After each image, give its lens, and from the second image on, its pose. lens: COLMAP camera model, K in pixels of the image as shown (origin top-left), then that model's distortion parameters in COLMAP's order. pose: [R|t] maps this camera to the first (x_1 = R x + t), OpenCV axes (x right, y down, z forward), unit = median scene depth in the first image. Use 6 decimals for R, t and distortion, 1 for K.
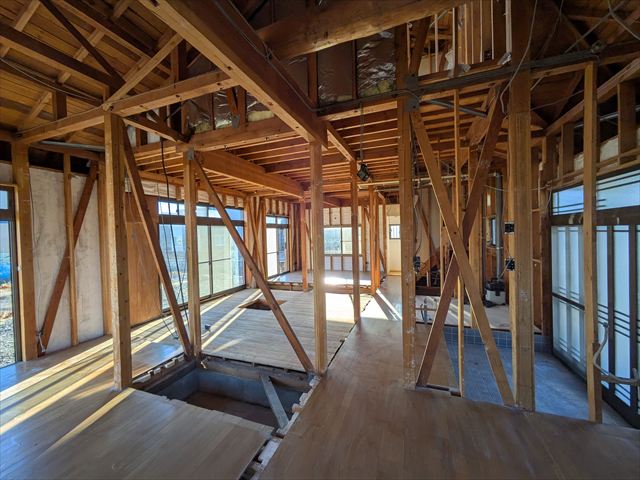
lens RADIAL K [[250.2, 0, 320.0], [0, 250.2, 240.0], [0, 0, 1]] dist [-0.001392, -0.000199]
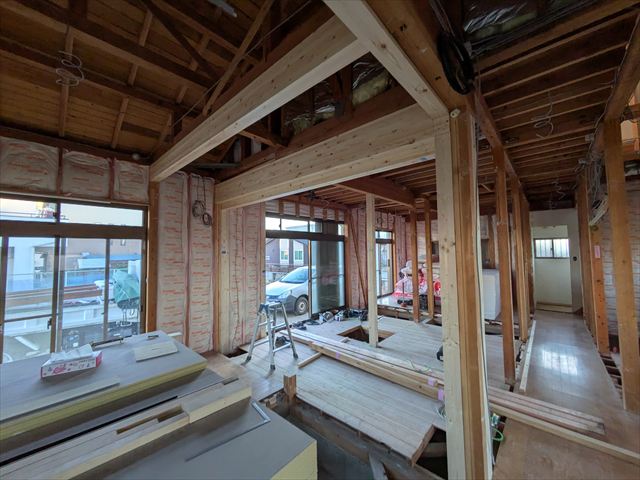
lens RADIAL K [[250.2, 0, 320.0], [0, 250.2, 240.0], [0, 0, 1]] dist [-0.001392, -0.000199]
pose [[0.928184, -0.003284, -0.372108, -0.094616], [-0.019107, 0.998221, -0.056472, -0.014148], [0.371631, 0.059526, 0.926470, 0.242261]]
